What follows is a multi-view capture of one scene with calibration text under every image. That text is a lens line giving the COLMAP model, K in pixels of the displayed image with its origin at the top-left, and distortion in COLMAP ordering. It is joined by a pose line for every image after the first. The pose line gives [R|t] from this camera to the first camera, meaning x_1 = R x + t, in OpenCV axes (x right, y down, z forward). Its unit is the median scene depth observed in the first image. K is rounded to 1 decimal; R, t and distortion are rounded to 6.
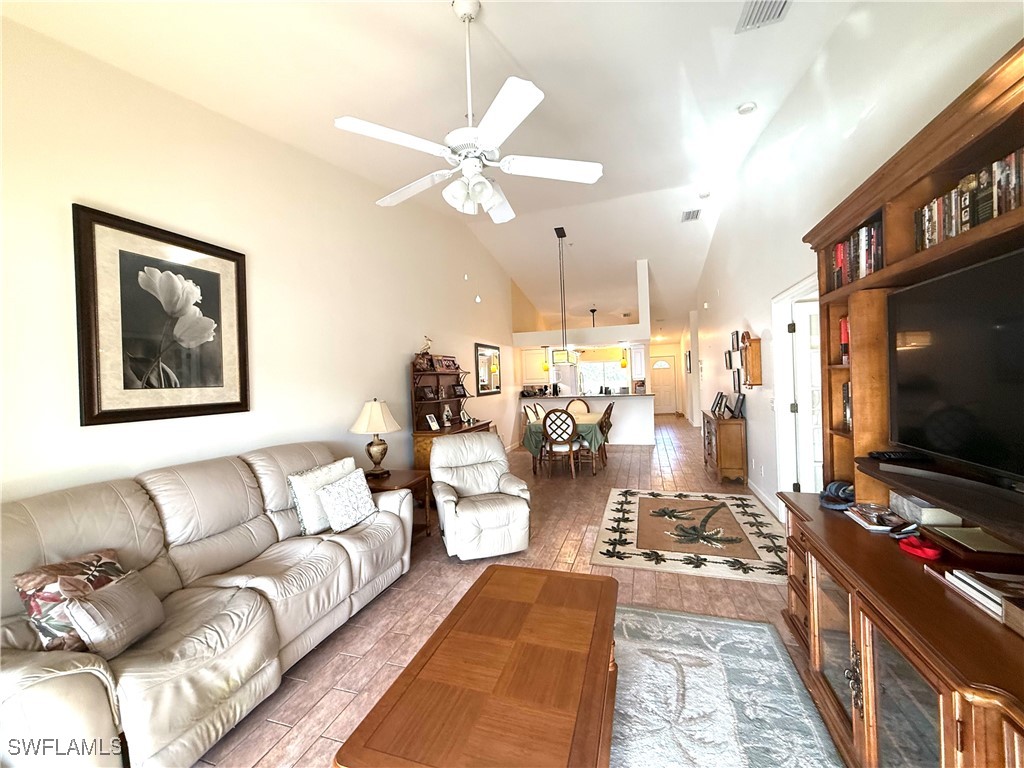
lens RADIAL K [[408.2, 0, 512.1], [0, 408.2, 382.8], [0, 0, 1]] dist [0.000034, 0.000197]
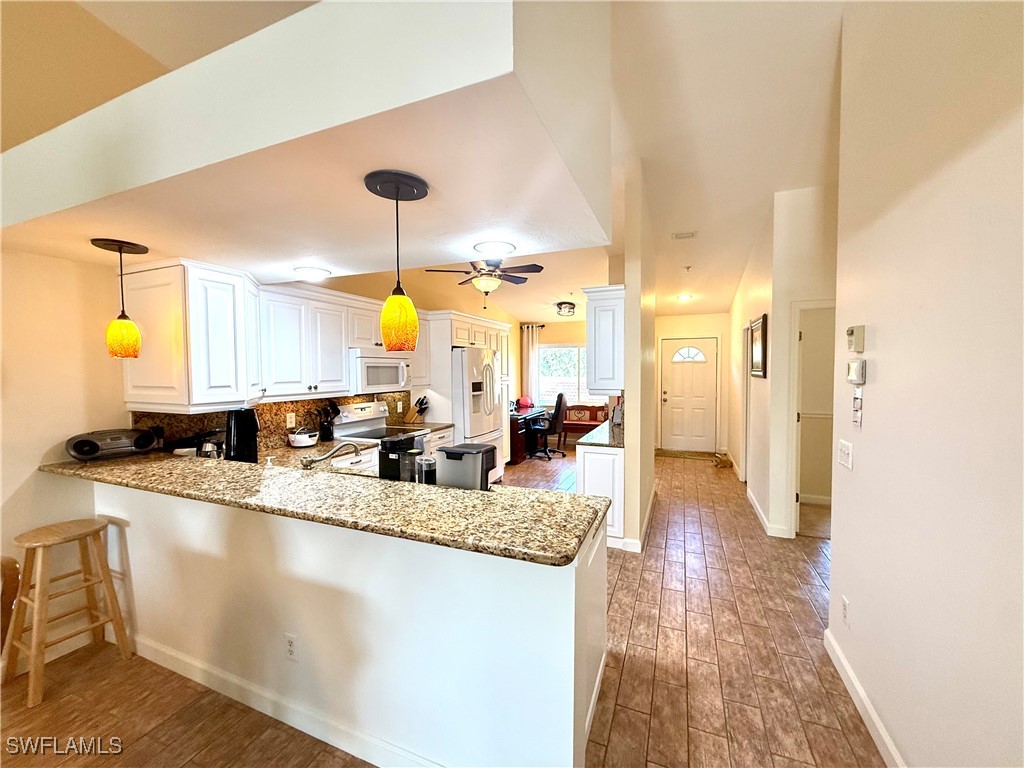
lens RADIAL K [[408.2, 0, 522.4], [0, 408.2, 385.0], [0, 0, 1]] dist [0.000034, 0.000197]
pose [[0.997571, 0.030393, -0.062673, 0.209319], [-0.027815, 0.998747, 0.041603, -0.023289], [0.063859, -0.039758, 0.997167, 0.519188]]
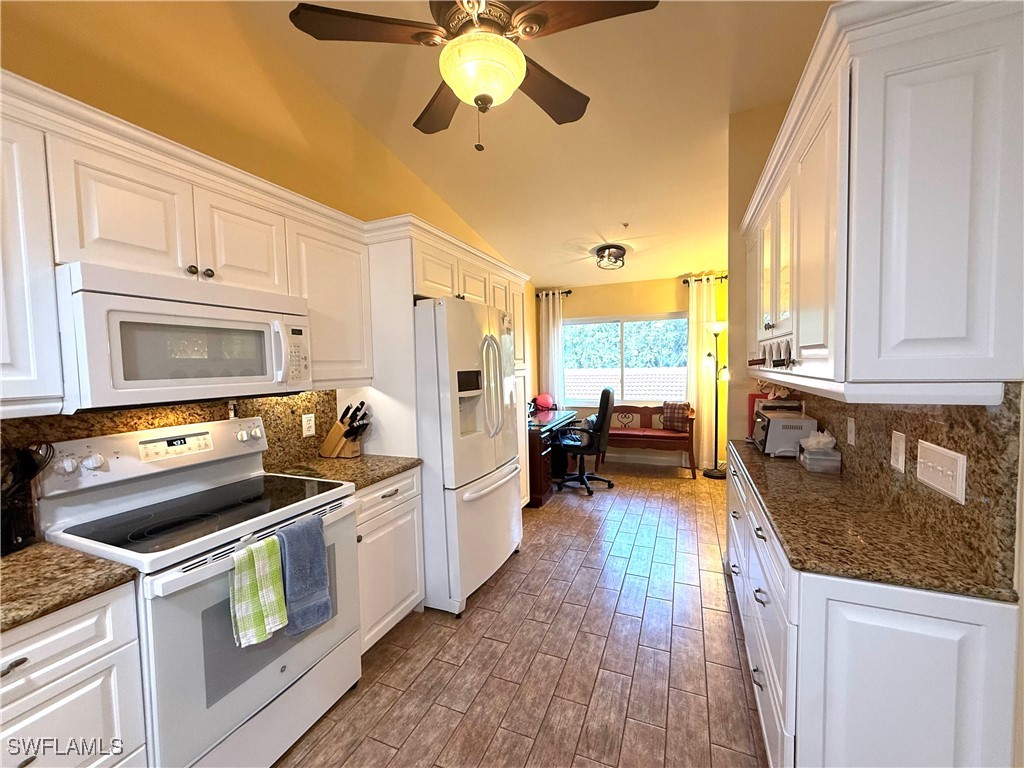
lens RADIAL K [[408.2, 0, 511.1], [0, 408.2, 381.3], [0, 0, 1]] dist [0.000034, 0.000197]
pose [[0.995023, 0.016963, -0.098187, 0.182184], [-0.012183, 0.998721, 0.049077, -0.014182], [0.098894, -0.047637, 0.993957, 0.702773]]
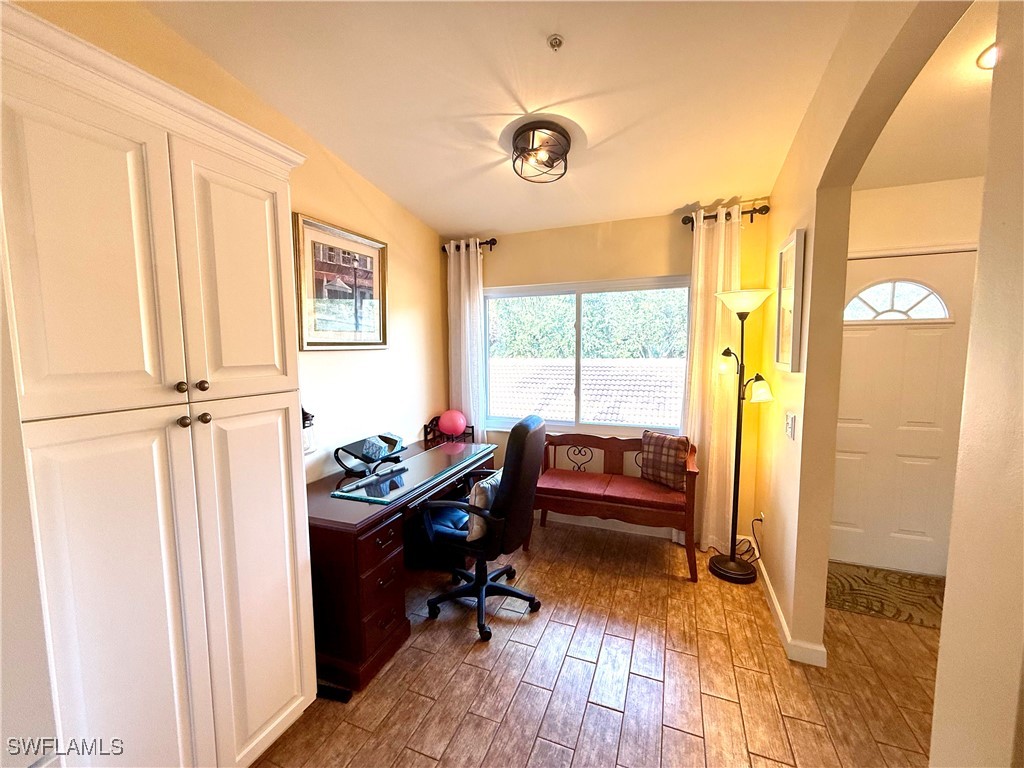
lens RADIAL K [[408.2, 0, 509.2], [0, 408.2, 383.8], [0, 0, 1]] dist [0.000034, 0.000197]
pose [[0.996436, 0.031434, -0.078271, 0.232484], [-0.024383, 0.995692, 0.089462, -0.022184], [0.080745, -0.087235, 0.992910, 0.877202]]
